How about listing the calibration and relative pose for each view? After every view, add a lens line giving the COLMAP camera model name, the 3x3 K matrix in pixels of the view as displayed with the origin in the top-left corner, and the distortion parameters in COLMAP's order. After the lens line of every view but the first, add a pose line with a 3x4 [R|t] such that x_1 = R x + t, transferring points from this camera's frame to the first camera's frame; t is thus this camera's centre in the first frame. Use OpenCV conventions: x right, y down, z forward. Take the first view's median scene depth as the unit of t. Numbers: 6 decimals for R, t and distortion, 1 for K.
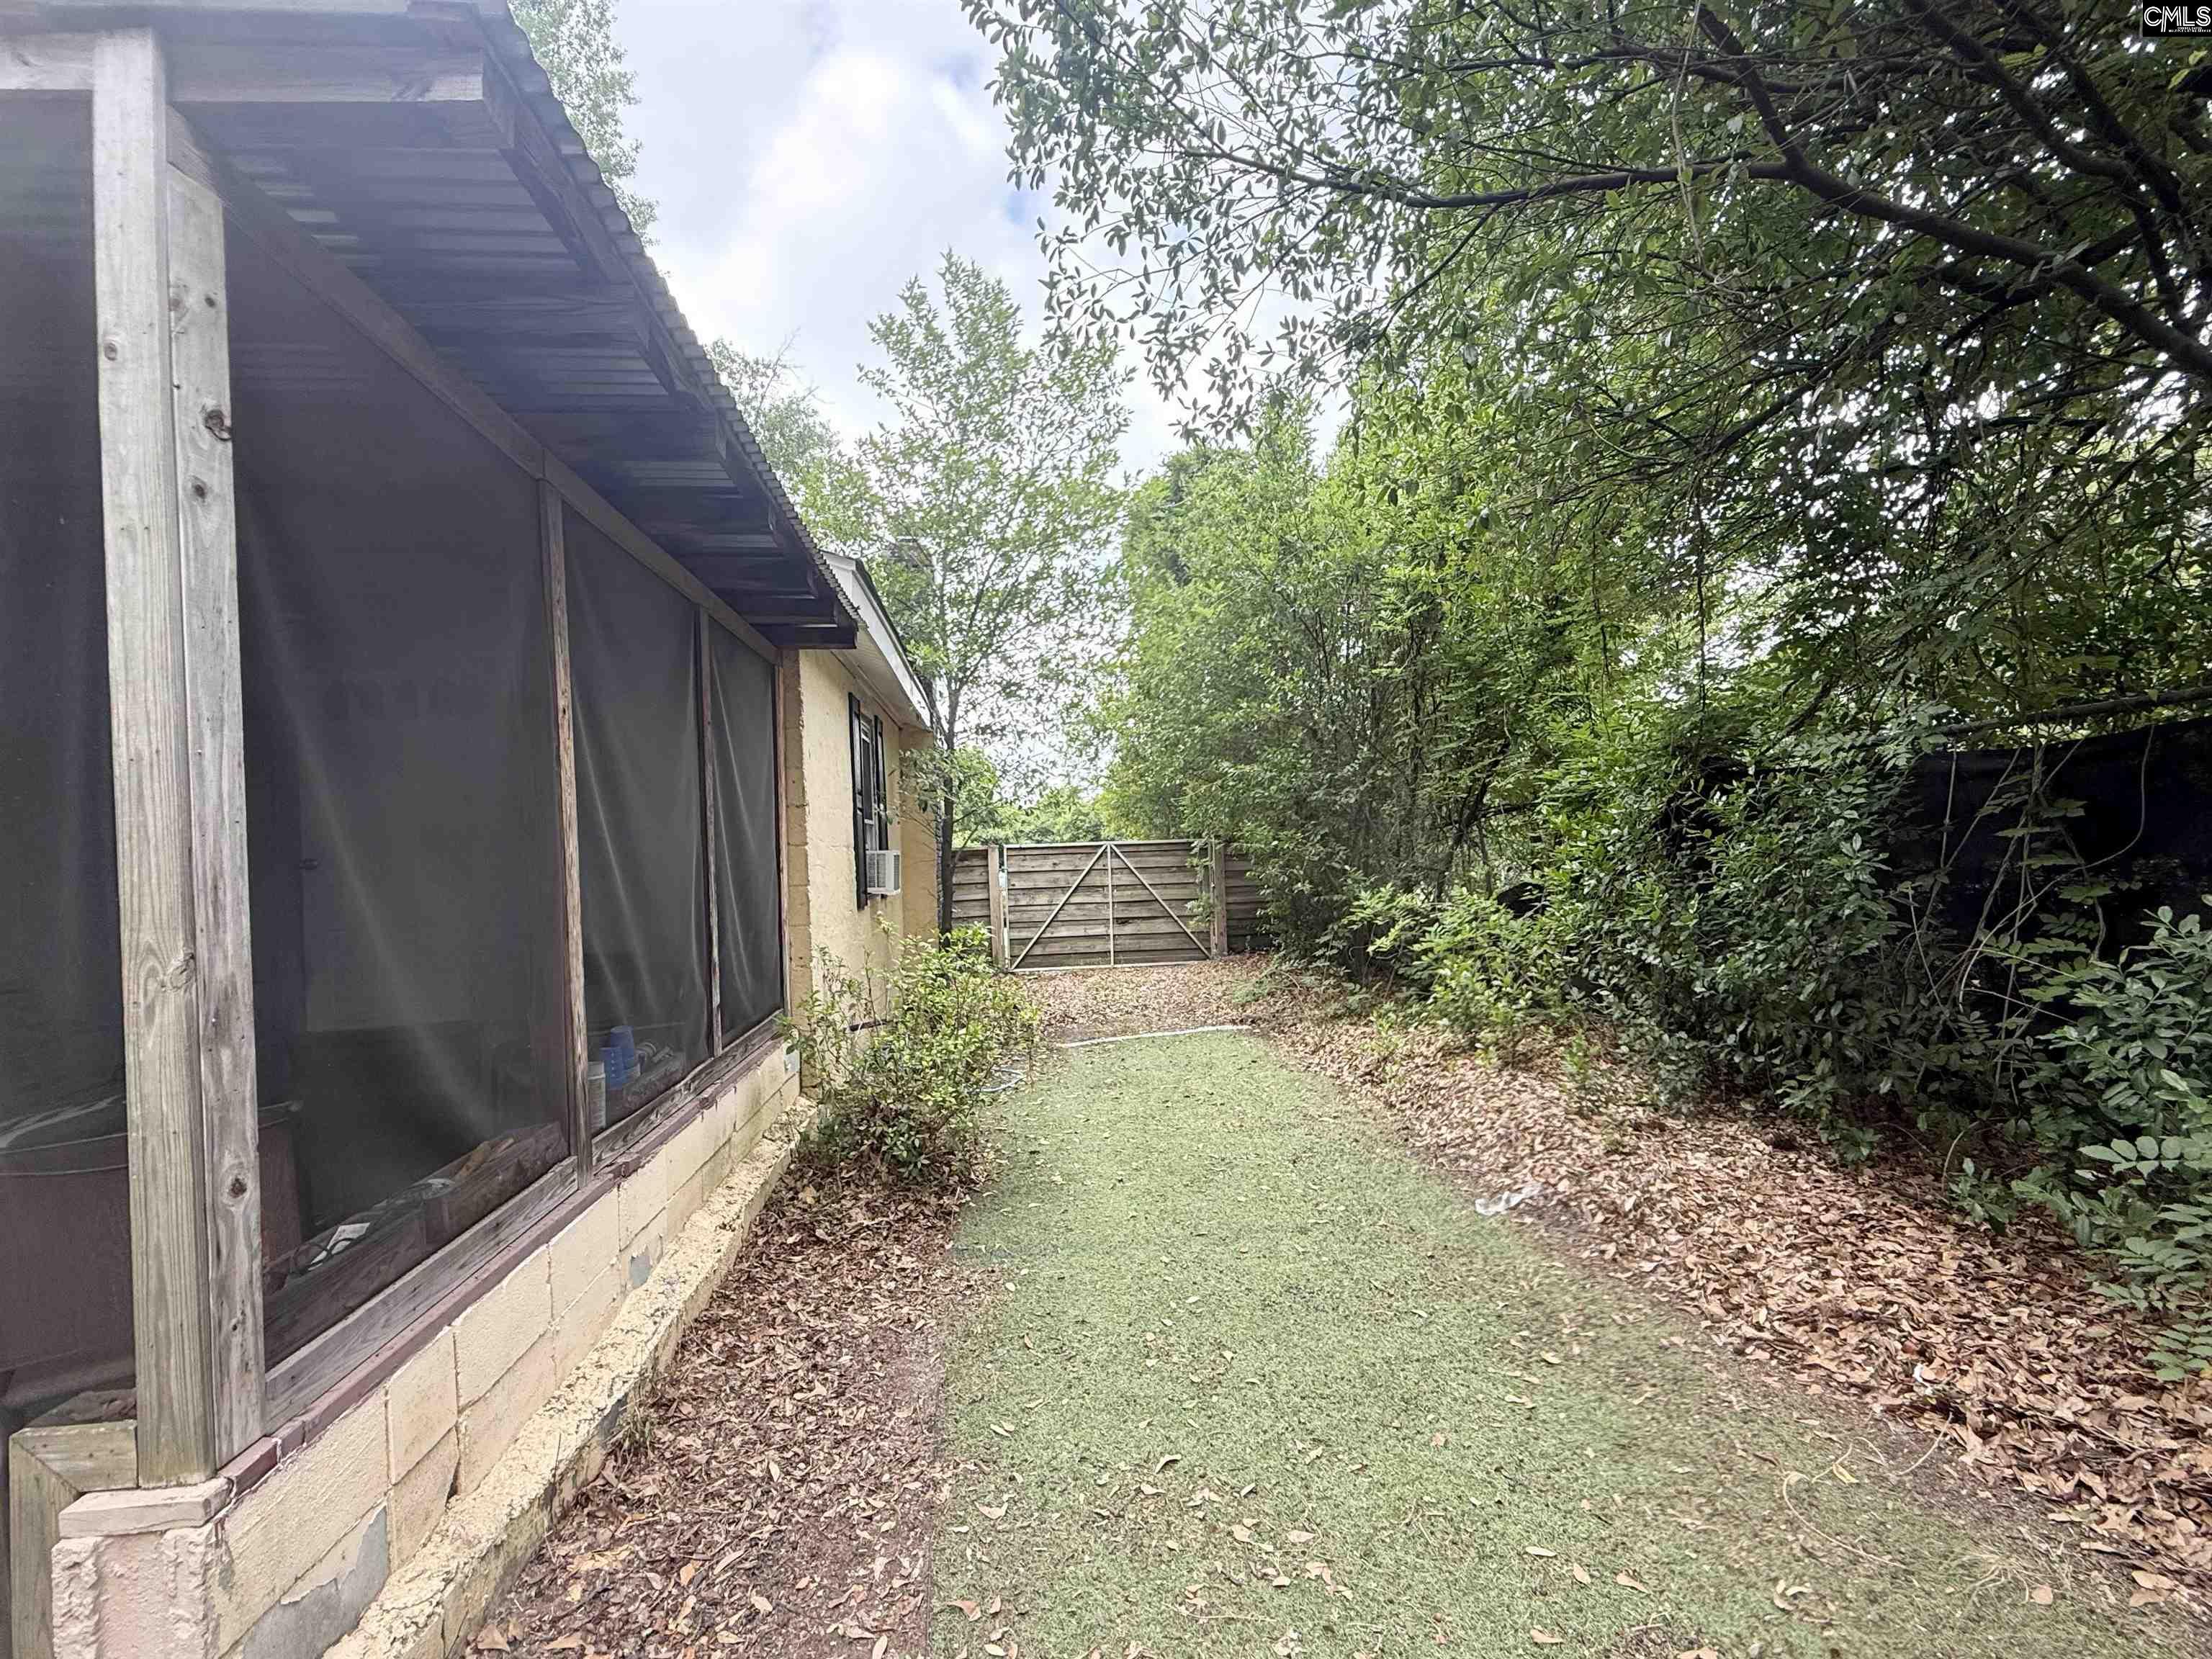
lens RADIAL K [[982.3, 0, 1108.3], [0, 982.3, 837.2], [0, 0, 1]] dist [0.000231, 0.000096]
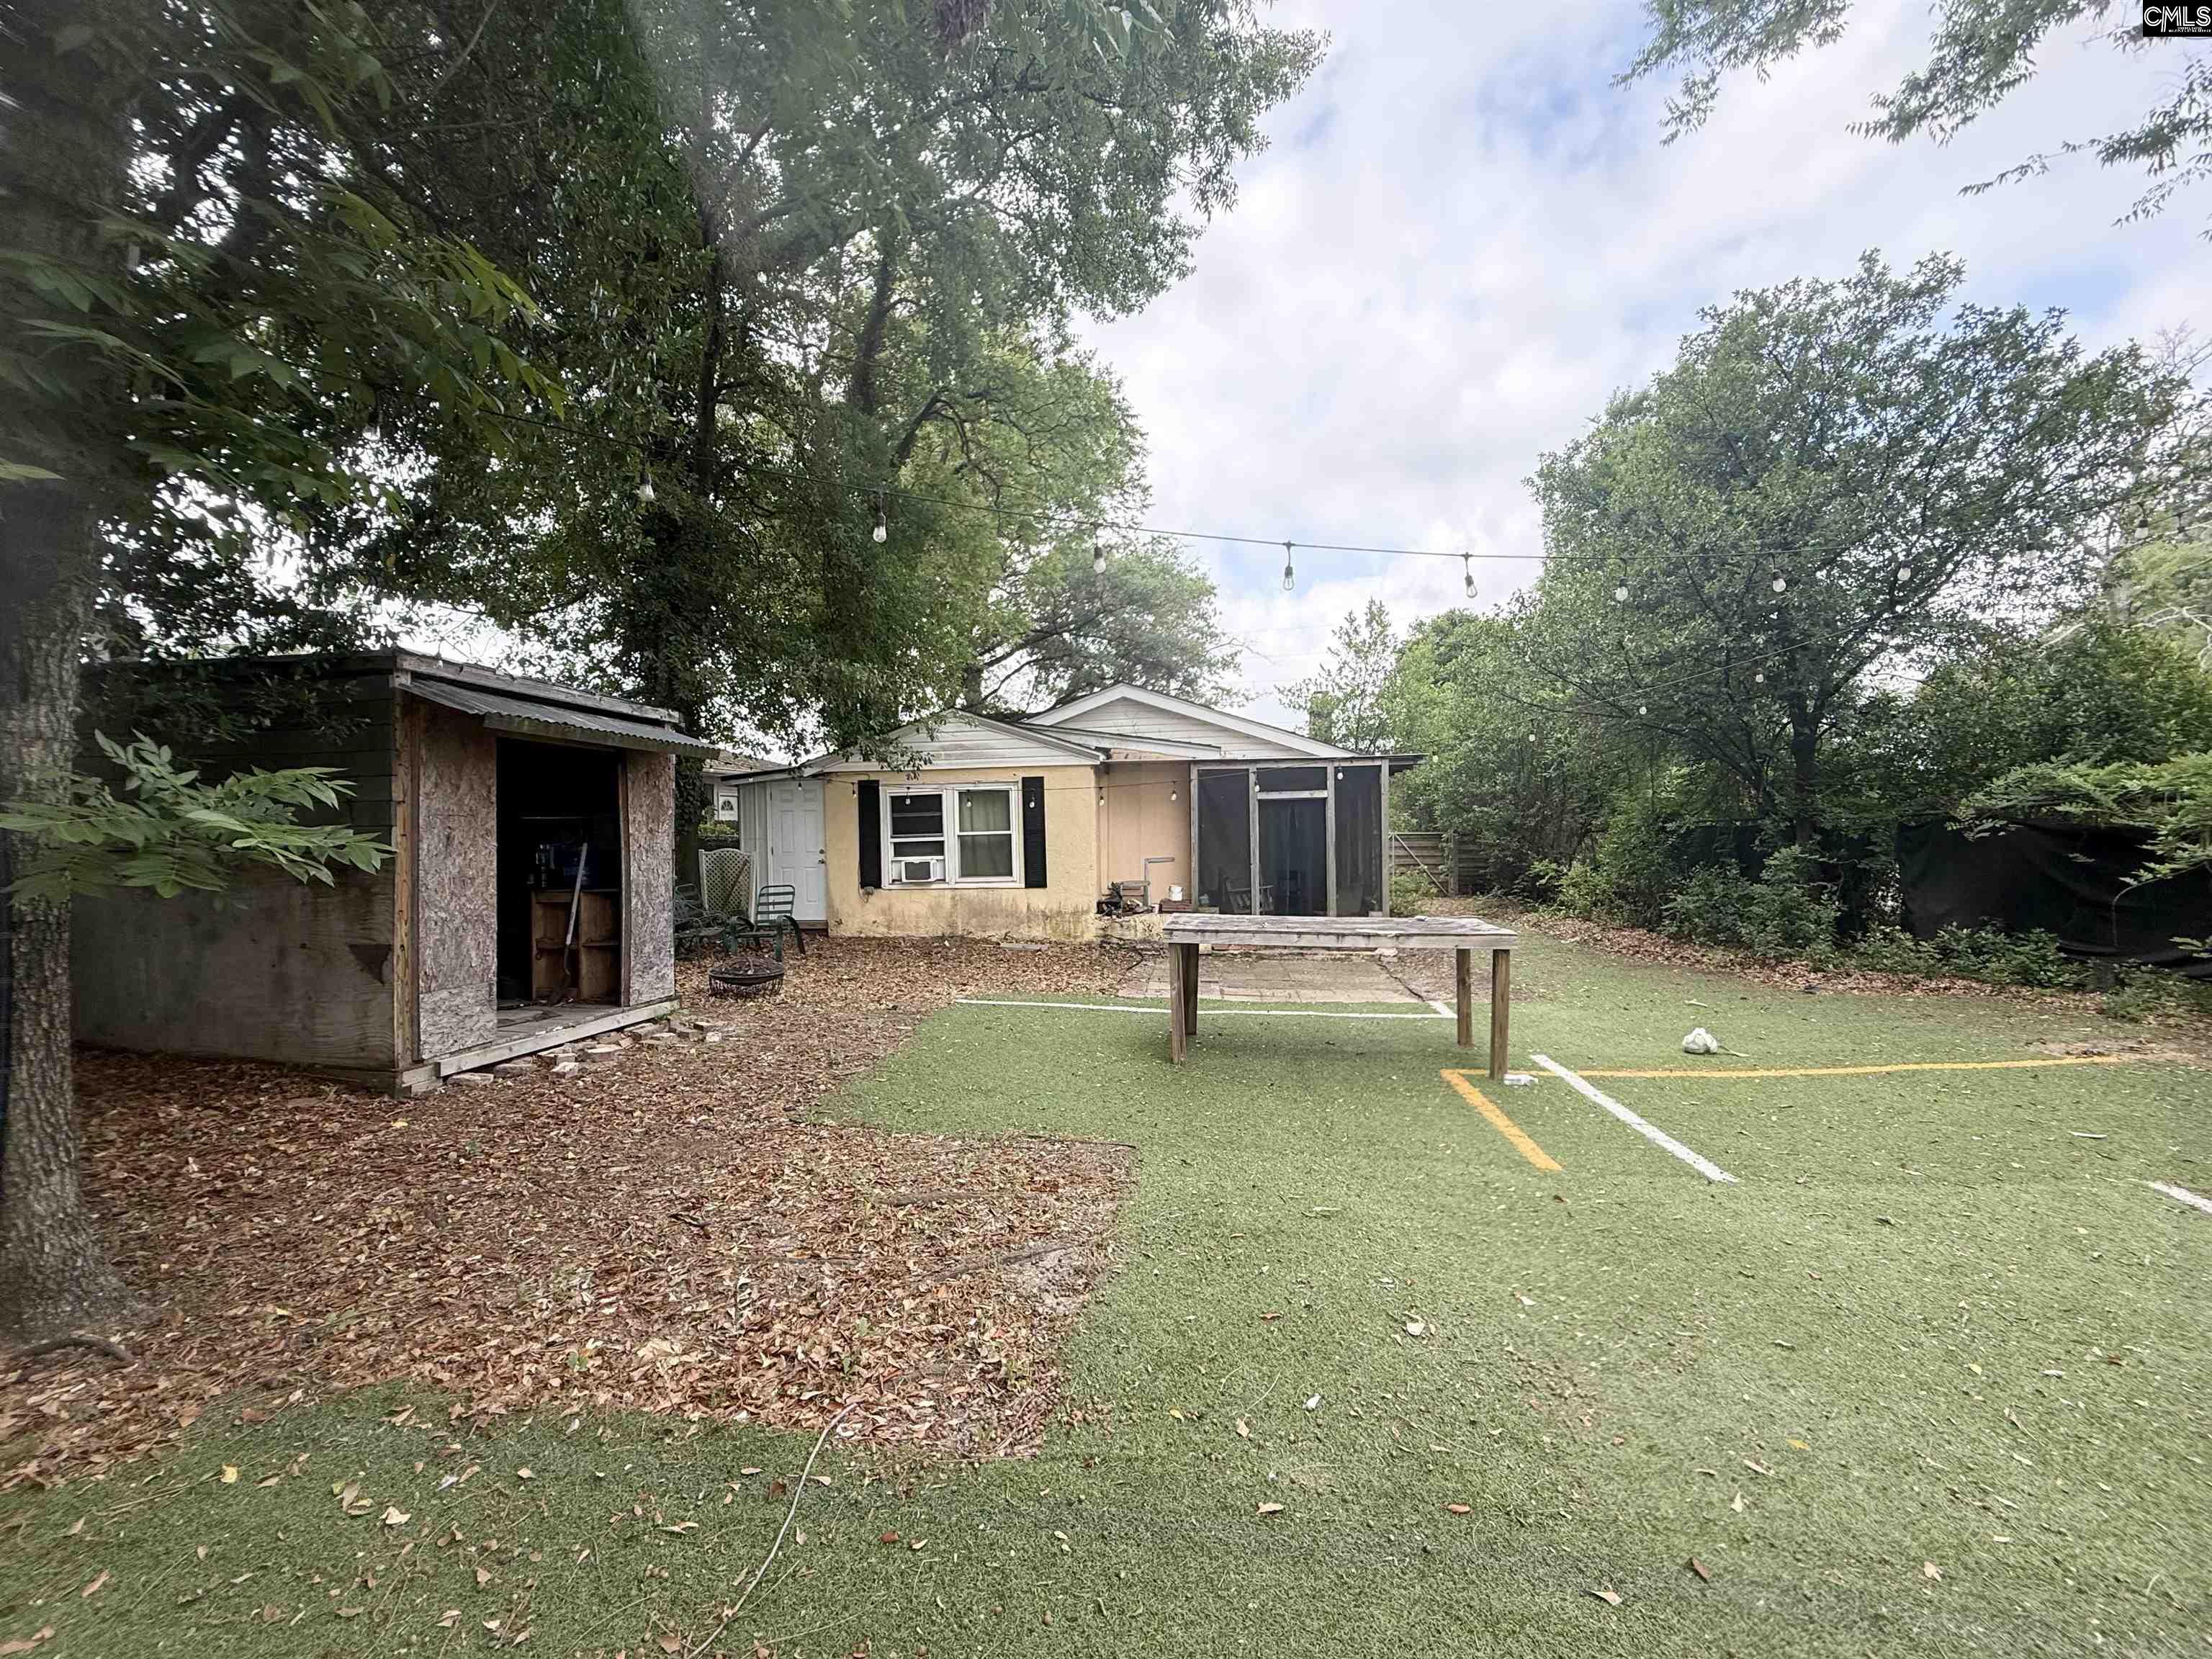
lens RADIAL K [[891.7, 0, 1102.3], [0, 891.7, 827.6], [0, 0, 1]] dist [0.000234, 0.000001]
pose [[0.977904, 0.029635, -0.206944, -0.347761], [-0.025041, 0.999379, 0.024785, -0.060134], [0.207550, -0.019055, 0.978039, -1.432165]]
